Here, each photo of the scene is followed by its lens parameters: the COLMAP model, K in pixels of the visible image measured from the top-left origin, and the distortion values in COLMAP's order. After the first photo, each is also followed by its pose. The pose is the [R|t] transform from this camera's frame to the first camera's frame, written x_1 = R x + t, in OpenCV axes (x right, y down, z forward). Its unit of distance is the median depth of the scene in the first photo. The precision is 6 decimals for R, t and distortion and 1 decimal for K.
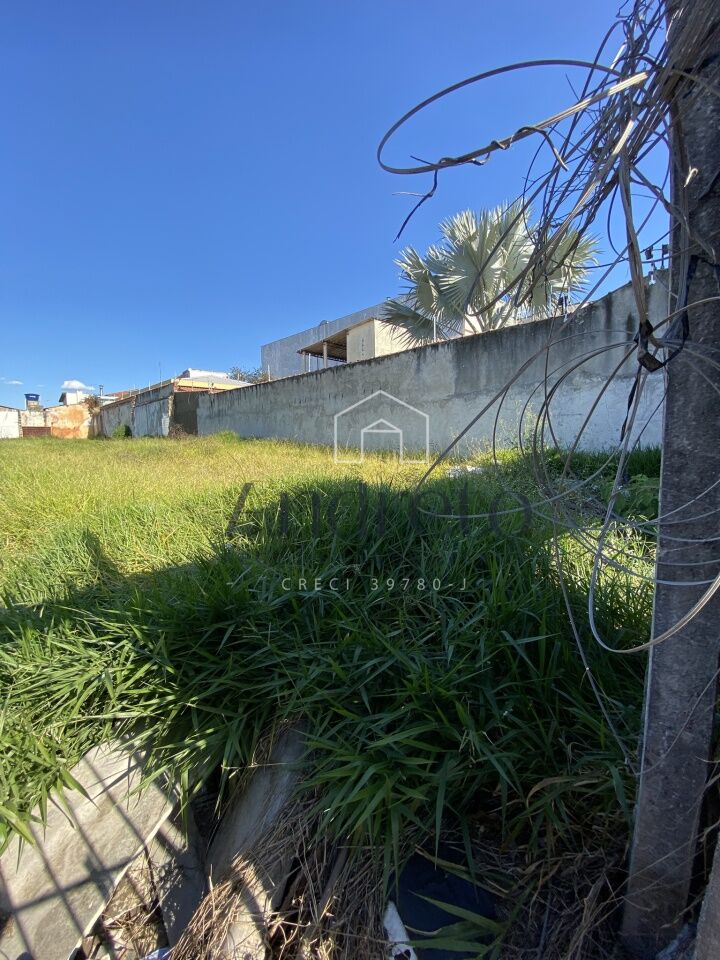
lens RADIAL K [[388.5, 0, 360.5], [0, 388.5, 478.1], [0, 0, 1]] dist [0.020926, -0.018057]
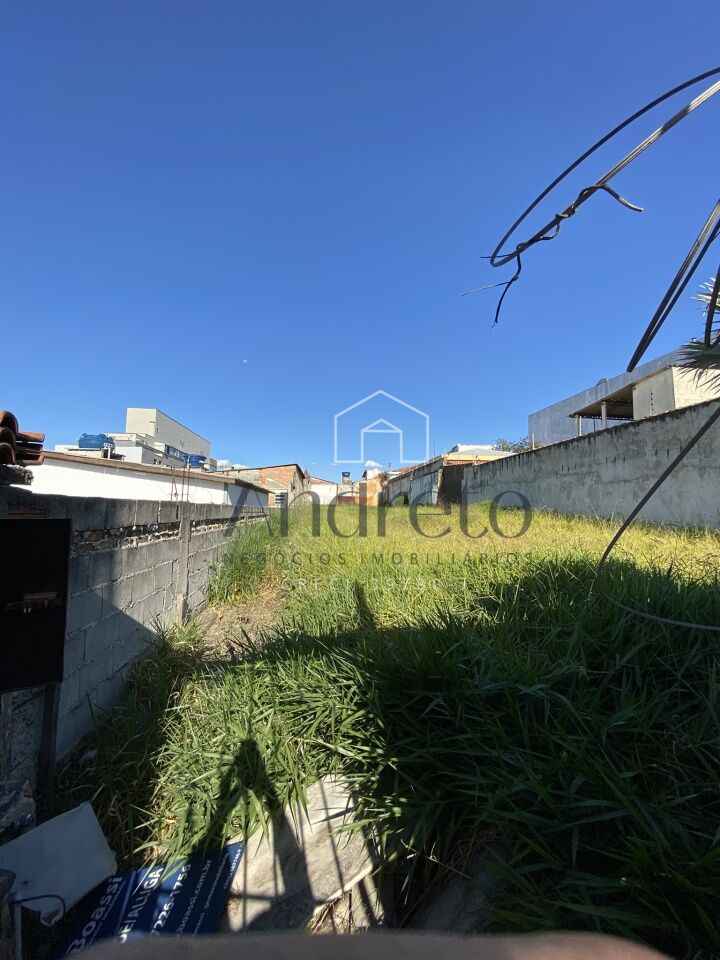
lens RADIAL K [[388.5, 0, 362.4], [0, 388.5, 479.0], [0, 0, 1]] dist [0.020926, -0.018057]
pose [[0.794981, -0.028676, -0.605956, 0.110623], [-0.077250, 0.985965, -0.148007, -0.007088], [0.601696, 0.164473, 0.781608, 0.012464]]
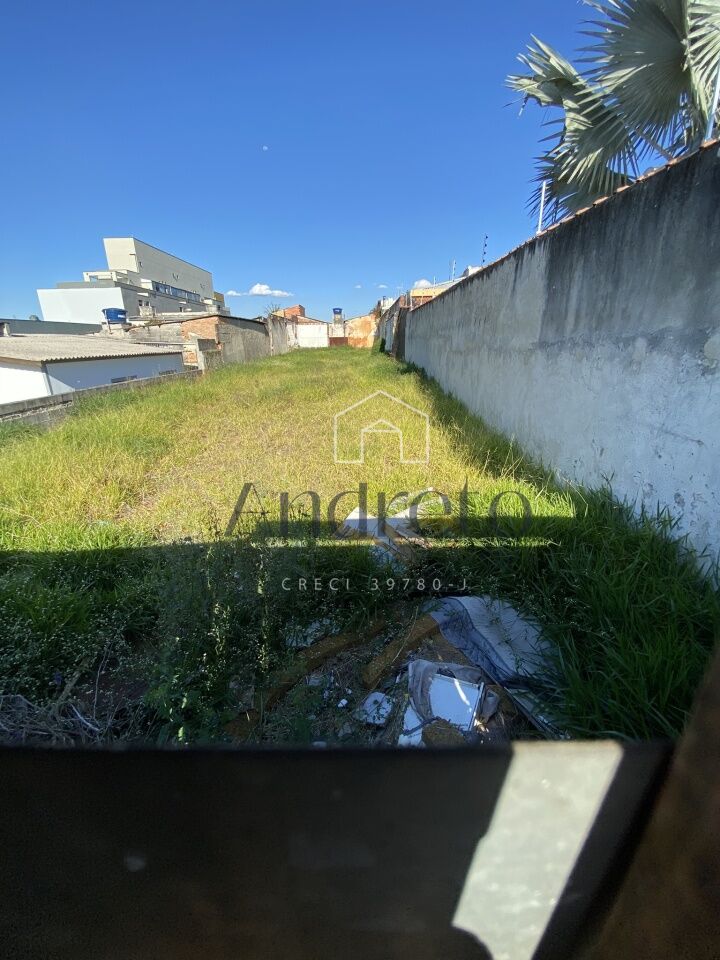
lens RADIAL K [[399.3, 0, 381.0], [0, 399.3, 481.3], [0, 0, 1]] dist [-0.015549, -0.000332]
pose [[0.718395, 0.240713, -0.652660, 2.971547], [-0.064806, 0.957301, 0.281737, -1.046616], [0.692610, -0.160103, 0.703320, 2.633457]]
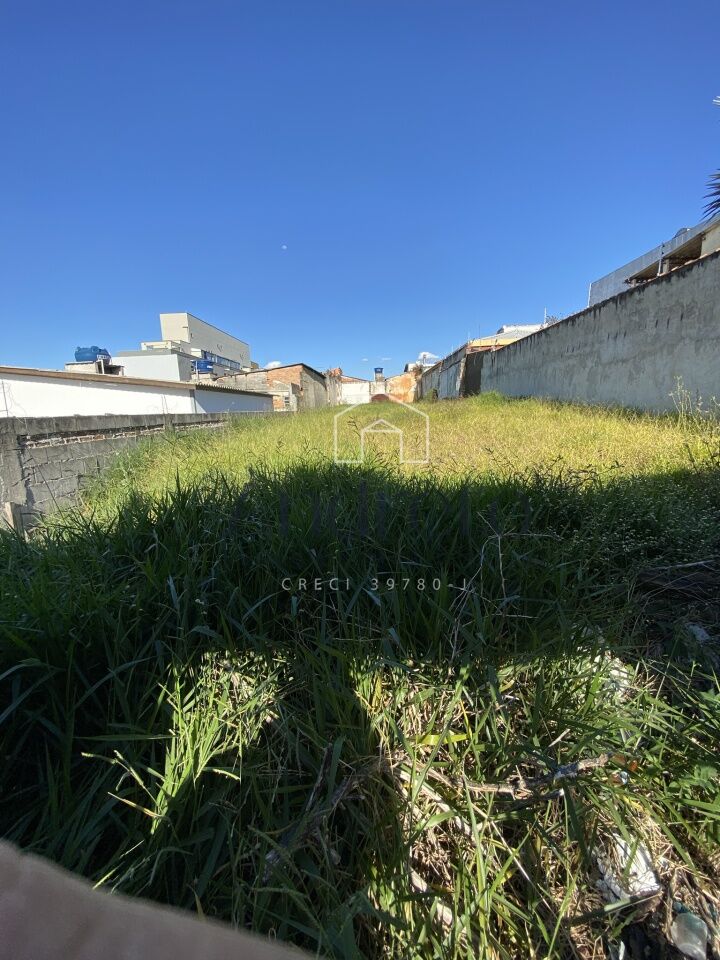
lens RADIAL K [[388.5, 0, 371.9], [0, 388.5, 480.4], [0, 0, 1]] dist [0.020926, -0.018057]
pose [[0.708241, 0.113356, -0.696811, 1.198745], [-0.036595, 0.991593, 0.124116, -0.133803], [0.705022, -0.062404, 0.706435, 1.095018]]
